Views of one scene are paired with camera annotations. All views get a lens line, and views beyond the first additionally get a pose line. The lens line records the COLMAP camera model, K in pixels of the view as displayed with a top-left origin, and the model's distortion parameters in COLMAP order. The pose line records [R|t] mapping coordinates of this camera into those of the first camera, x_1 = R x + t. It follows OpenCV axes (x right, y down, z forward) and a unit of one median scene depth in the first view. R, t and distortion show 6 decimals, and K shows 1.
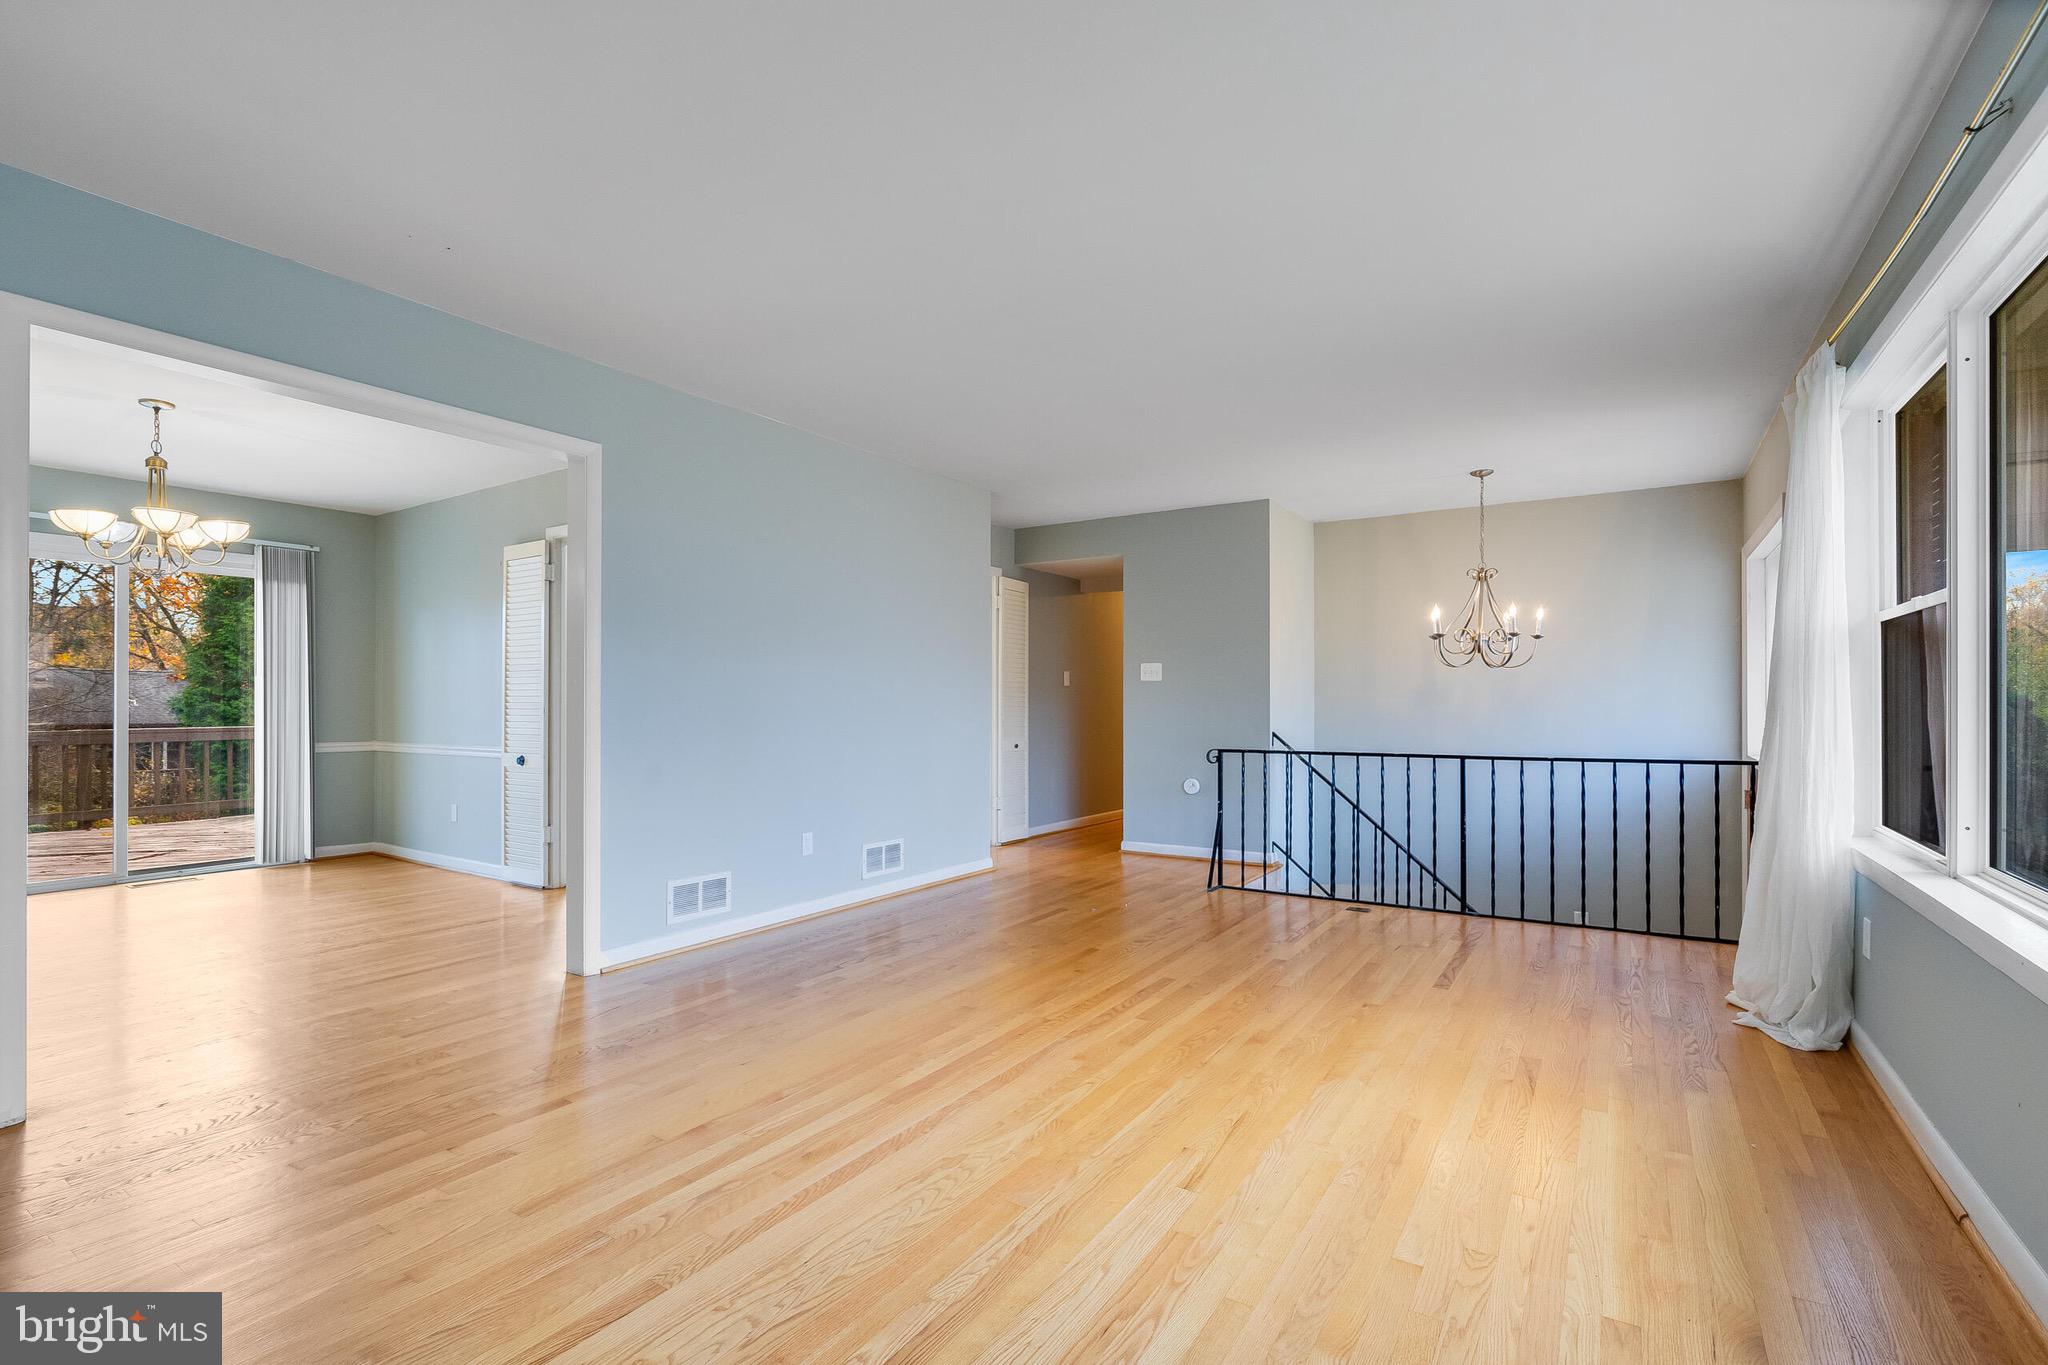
lens RADIAL K [[931.5, 0, 1016.1], [0, 931.5, 700.9], [0, 0, 1]] dist [-0.005086, 0.003347]
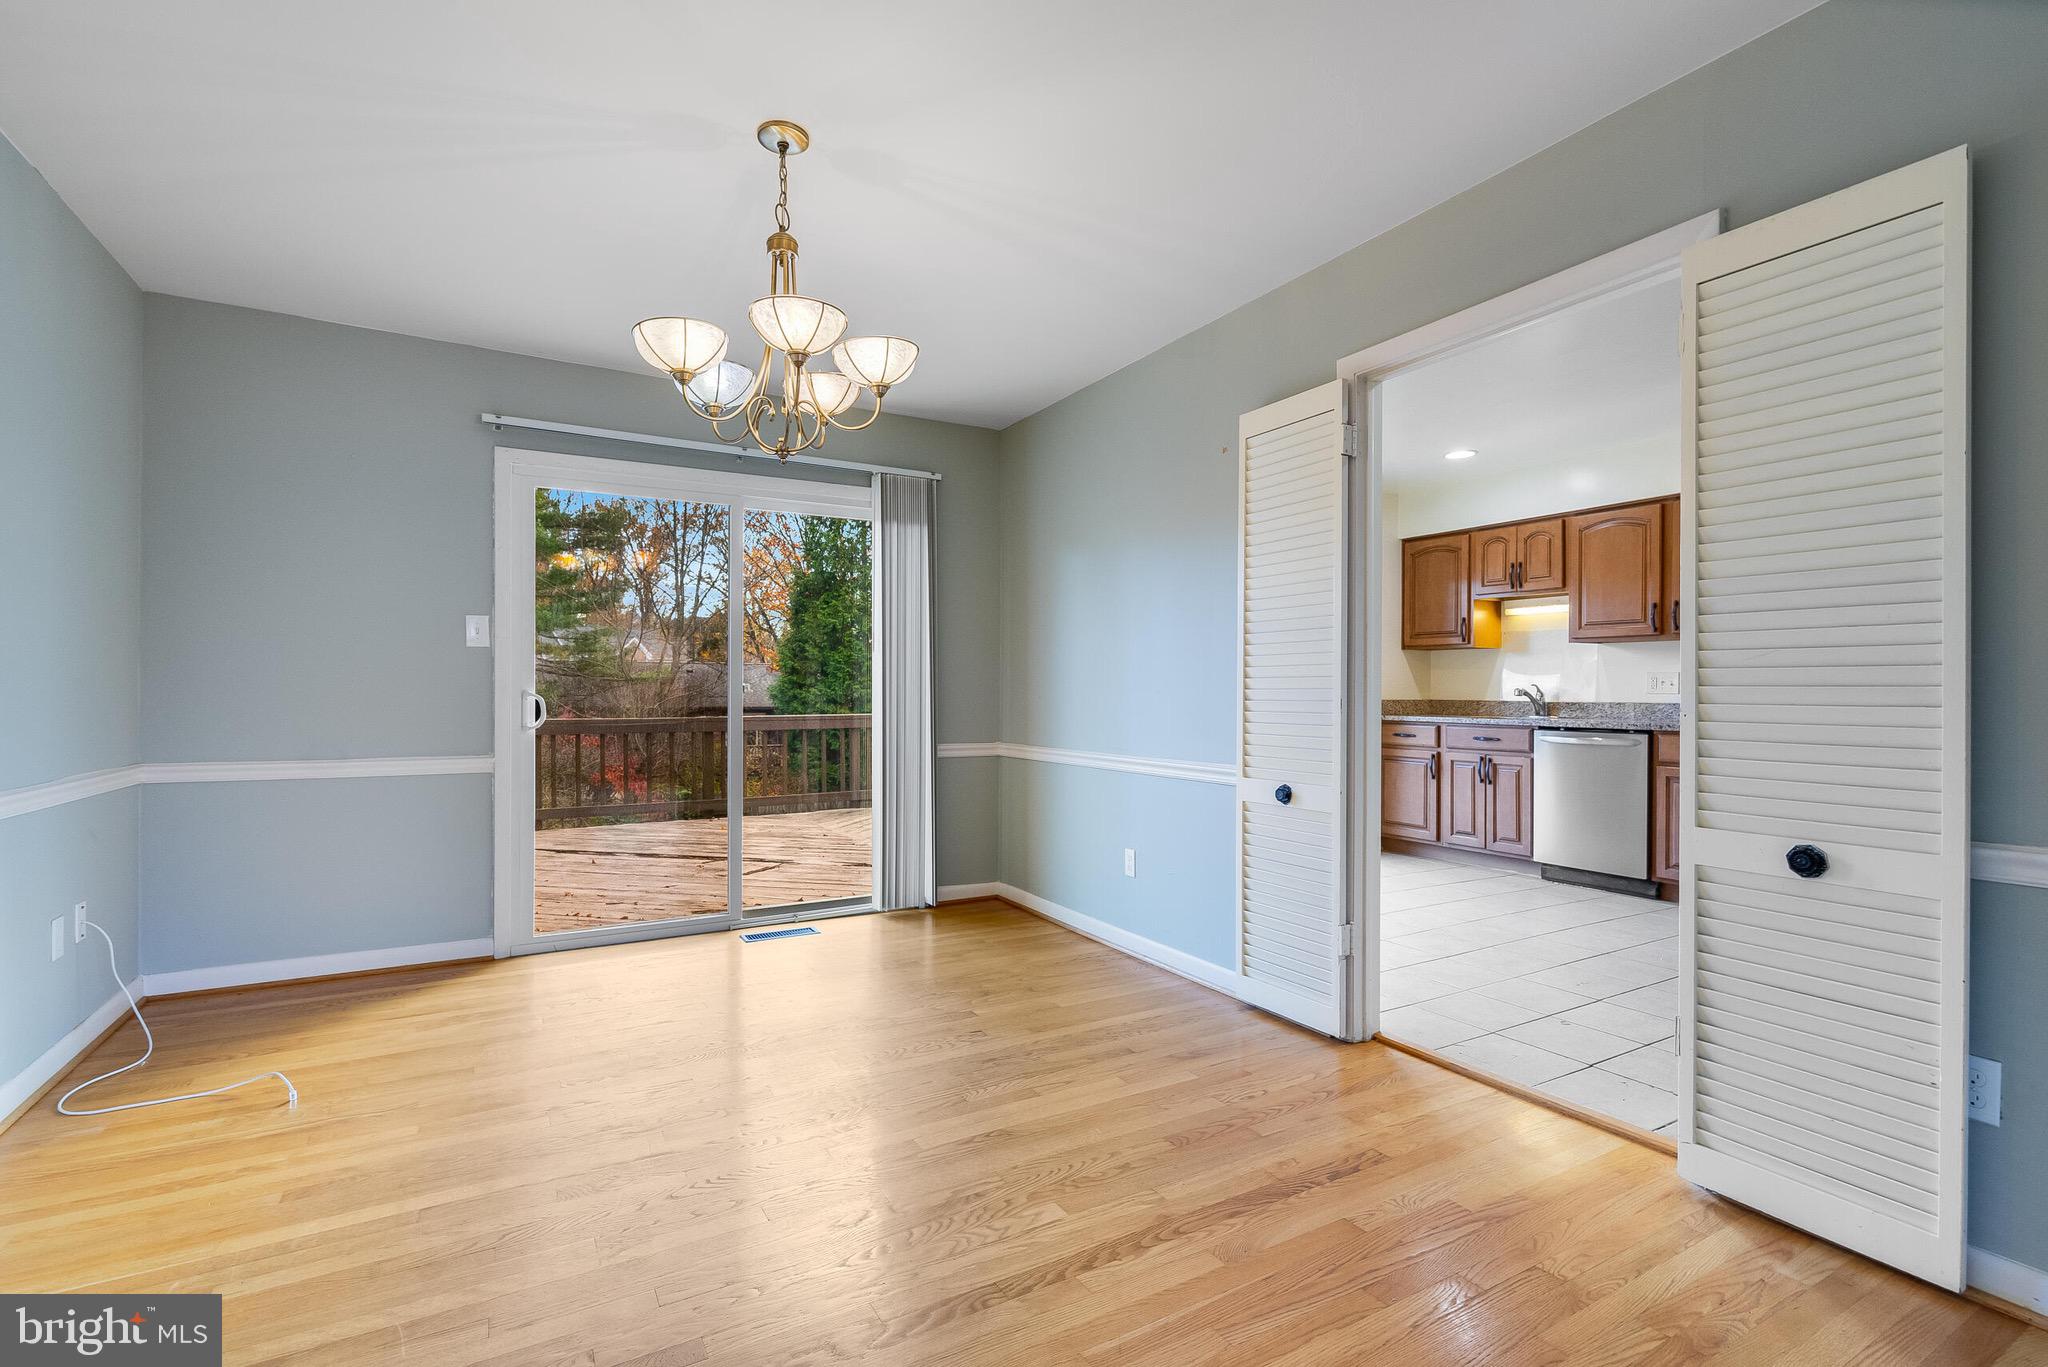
lens RADIAL K [[931.5, 0, 1019.9], [0, 931.5, 691.7], [0, 0, 1]] dist [-0.005086, 0.003347]
pose [[0.890634, 0.003136, -0.454709, -0.397878], [-0.002353, 0.999995, 0.002287, 0.002765], [0.454714, -0.000967, 0.890637, 0.416183]]
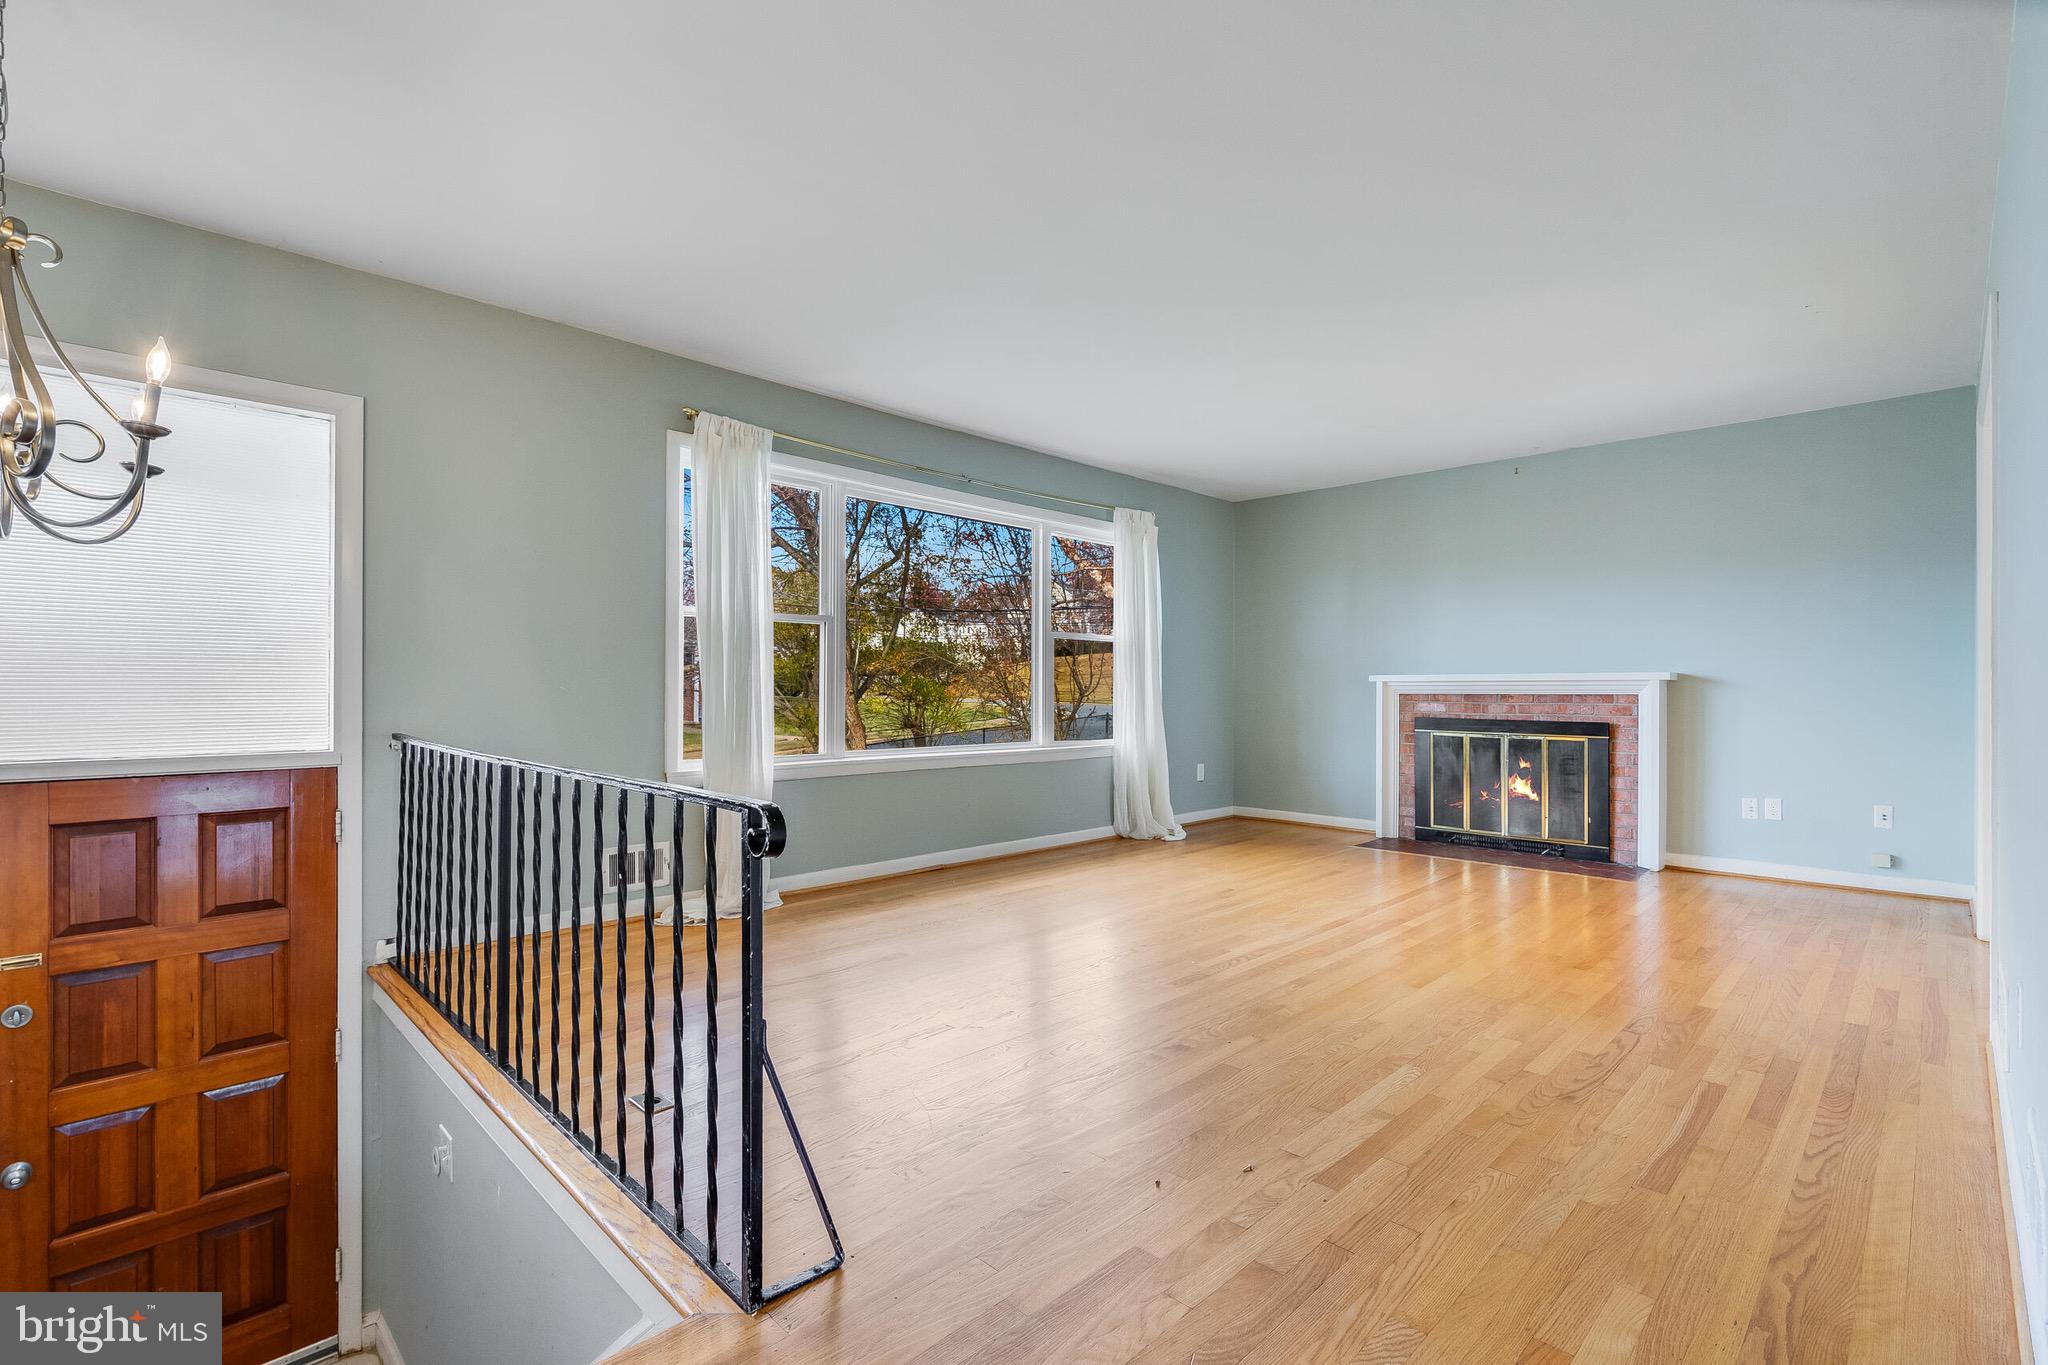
lens RADIAL K [[931.5, 0, 1032.0], [0, 931.5, 690.1], [0, 0, 1]] dist [-0.005086, 0.003347]
pose [[-0.981418, -0.003262, 0.191852, 0.079387], [-0.004675, 0.999965, -0.006912, 0.019389], [-0.191823, -0.007680, -0.981400, 1.144294]]
